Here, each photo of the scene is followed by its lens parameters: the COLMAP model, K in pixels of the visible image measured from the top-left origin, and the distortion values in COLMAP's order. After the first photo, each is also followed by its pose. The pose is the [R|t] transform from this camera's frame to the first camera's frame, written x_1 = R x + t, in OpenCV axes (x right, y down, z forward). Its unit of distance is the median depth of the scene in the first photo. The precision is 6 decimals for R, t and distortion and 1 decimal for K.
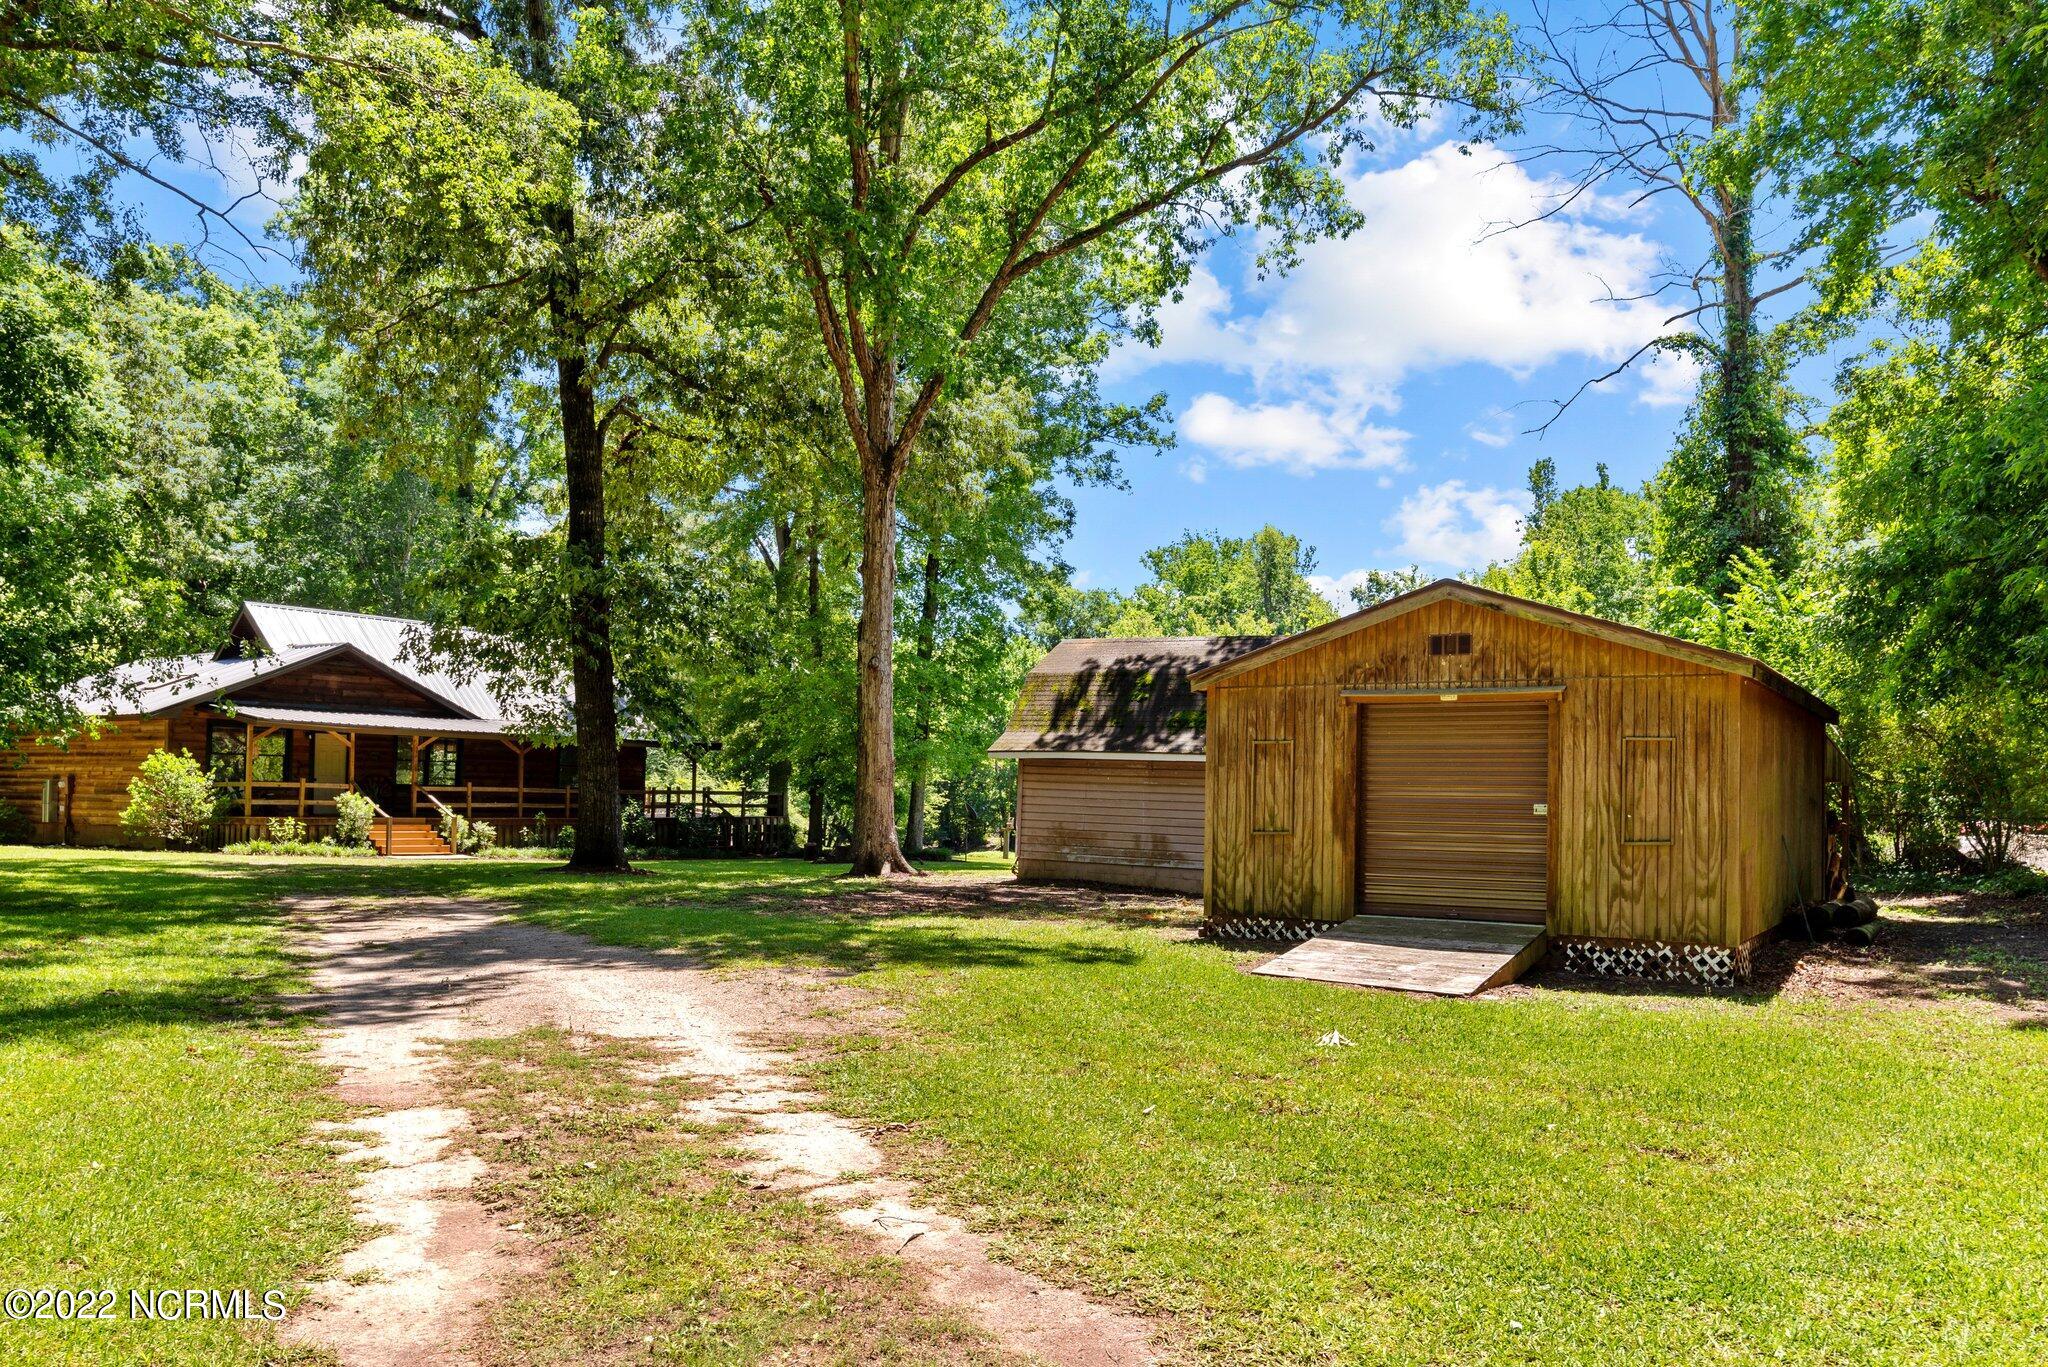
lens RADIAL K [[1637.3, 0, 1024.3], [0, 1637.3, 757.0], [0, 0, 1]] dist [-0.001146, 0.008175]
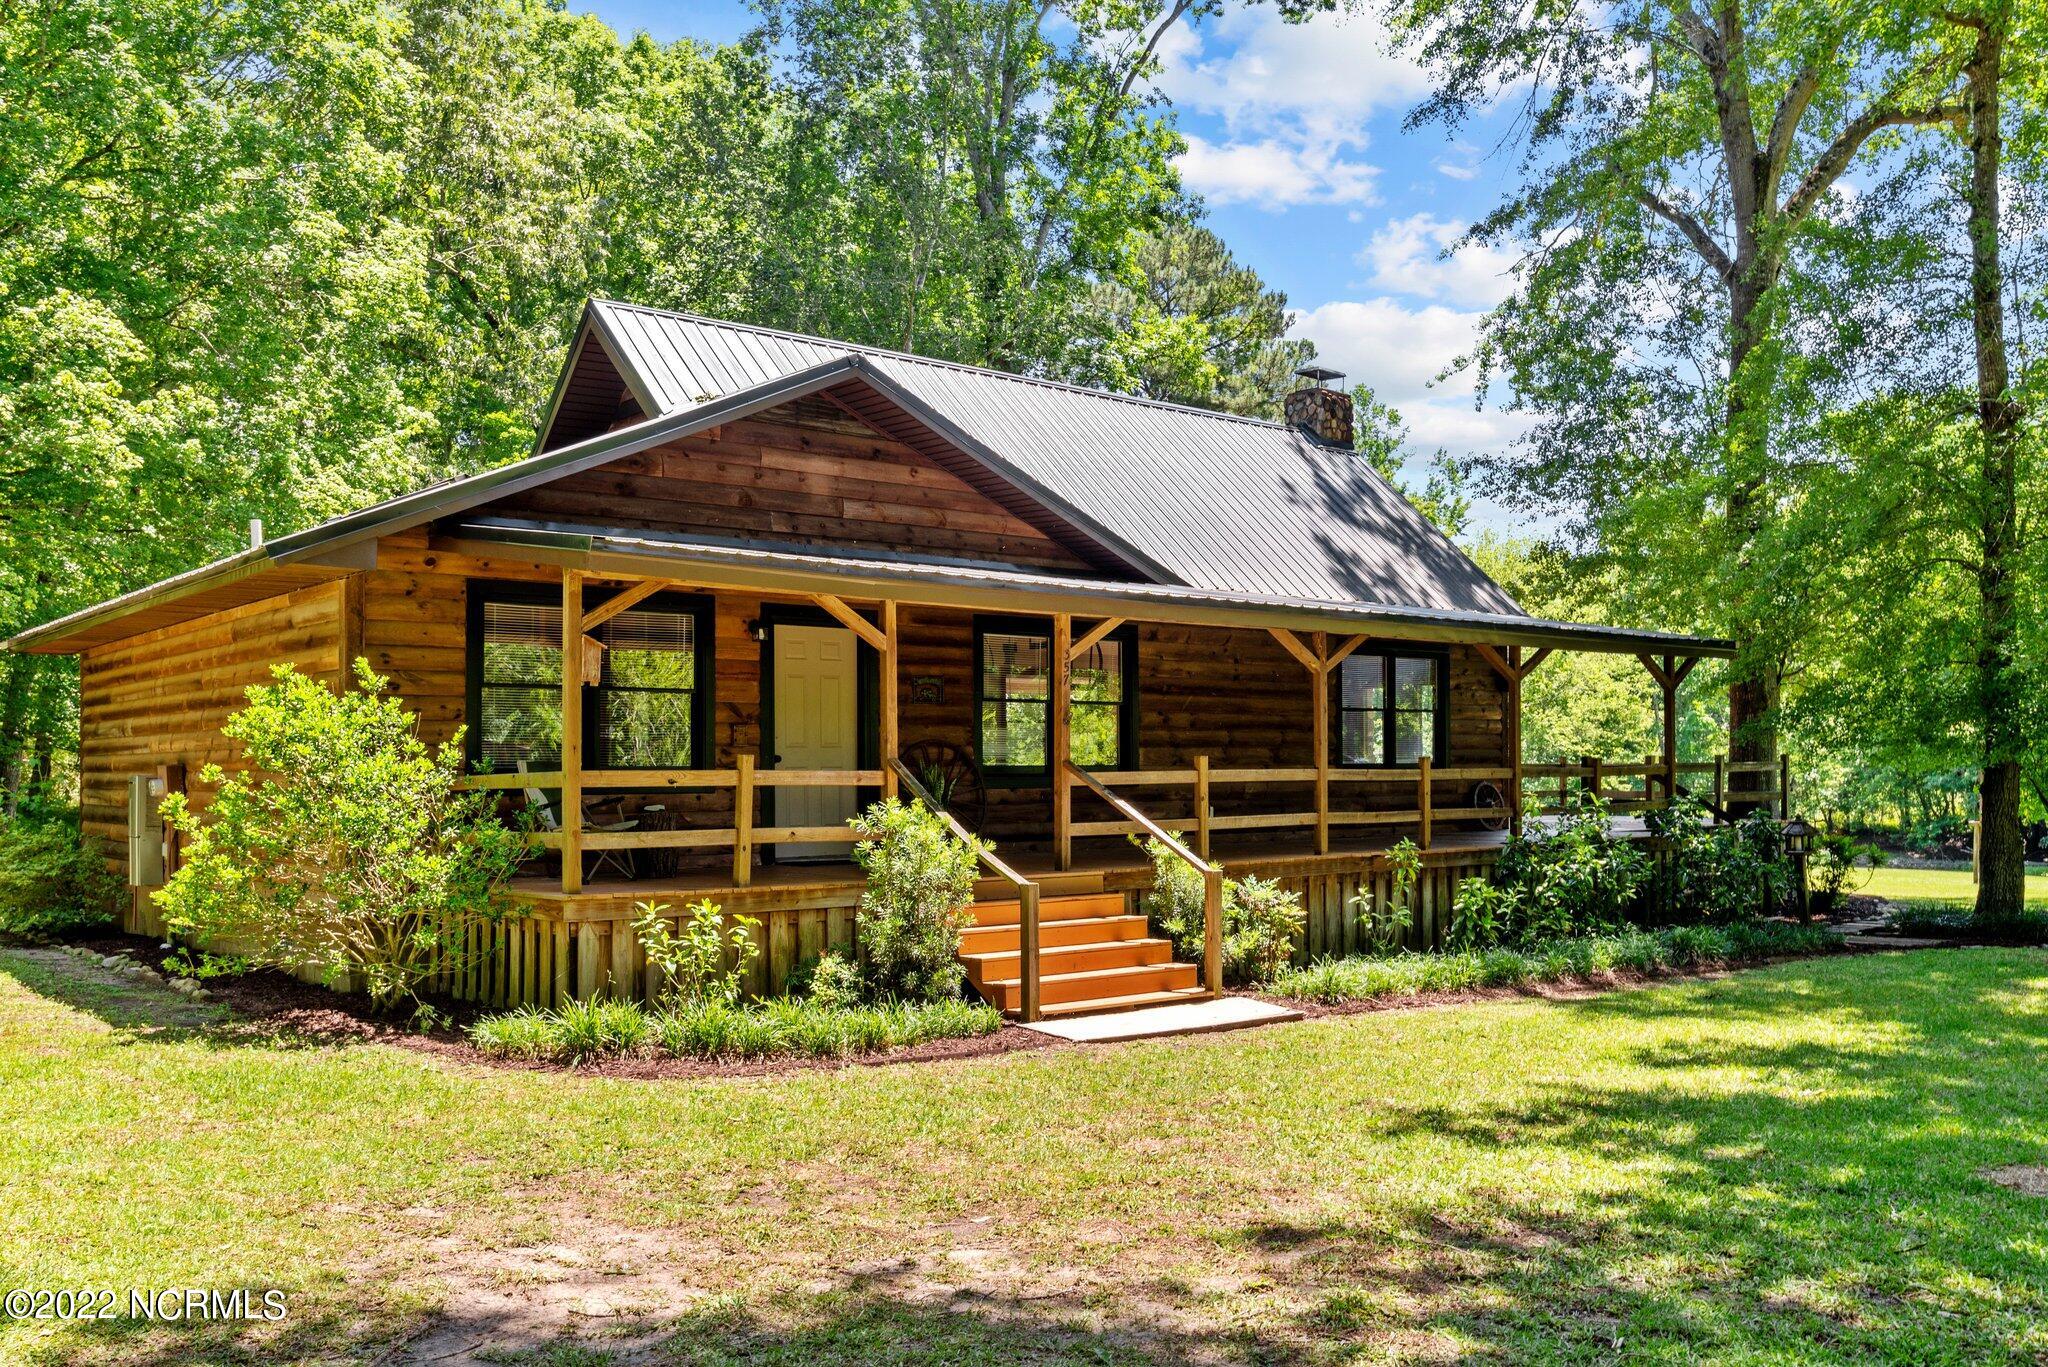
lens RADIAL K [[1758.8, 0, 1025.7], [0, 1758.8, 643.3], [0, 0, 1]] dist [-0.005924, -0.003242]
pose [[0.968937, -0.035324, -0.244773, -0.319464], [0.025439, 0.998733, -0.043429, 0.007983], [0.245997, 0.035853, 0.968607, 0.718045]]
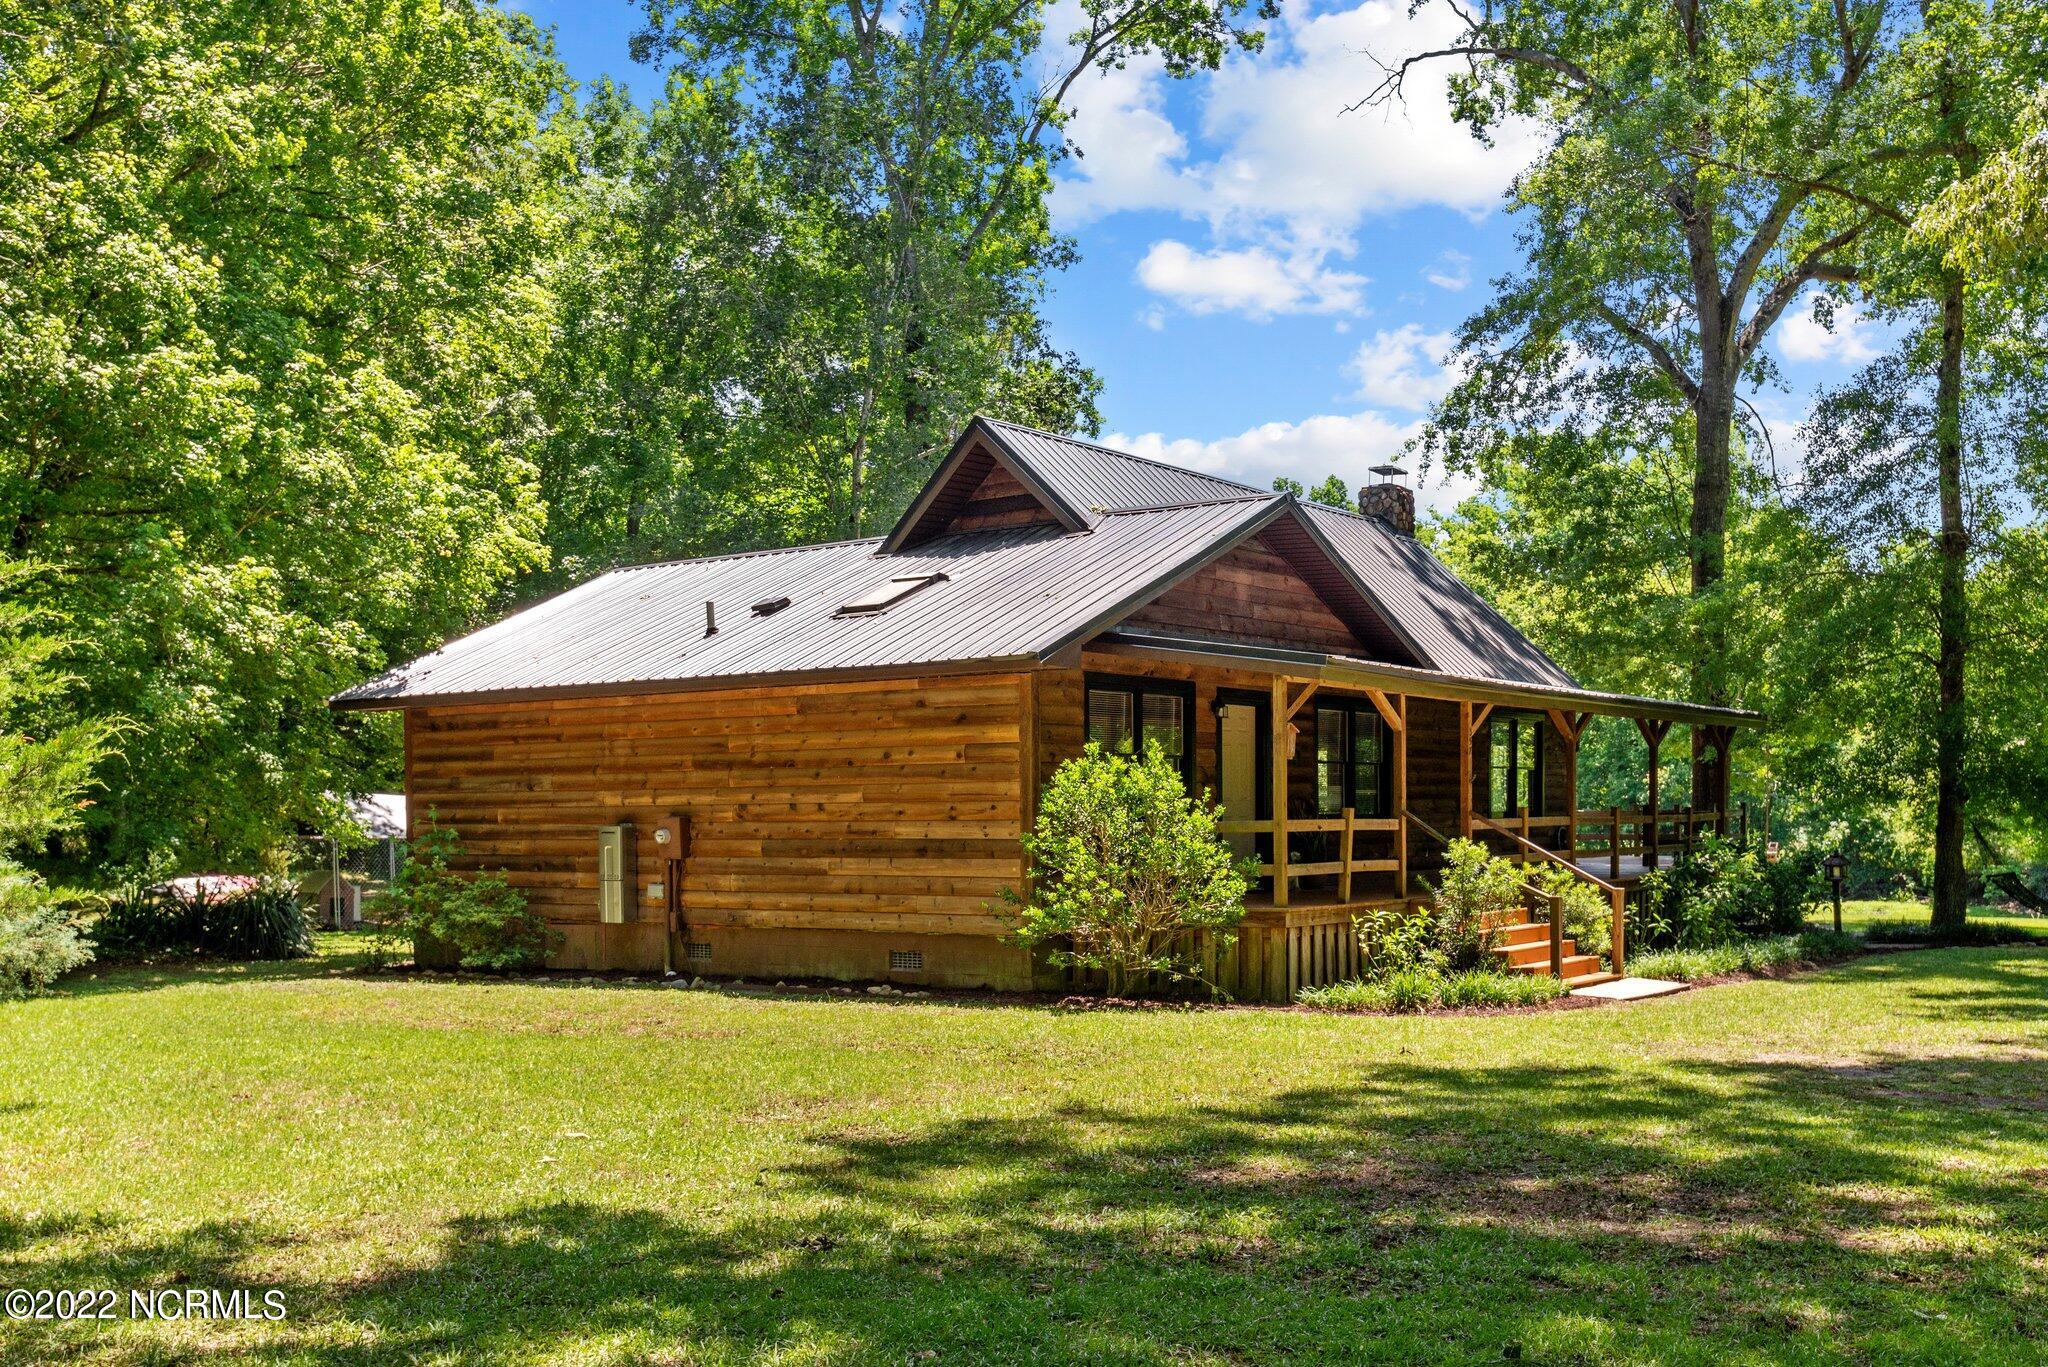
lens RADIAL K [[2238.0, 0, 1024.0], [0, 2238.0, 683.5], [0, 0, 1]] dist [-0.009500, -0.001493]
pose [[0.998097, -0.021535, 0.057778, -0.571882], [0.023101, 0.999380, -0.026562, -0.005848], [-0.057170, 0.027846, 0.997976, 0.450965]]
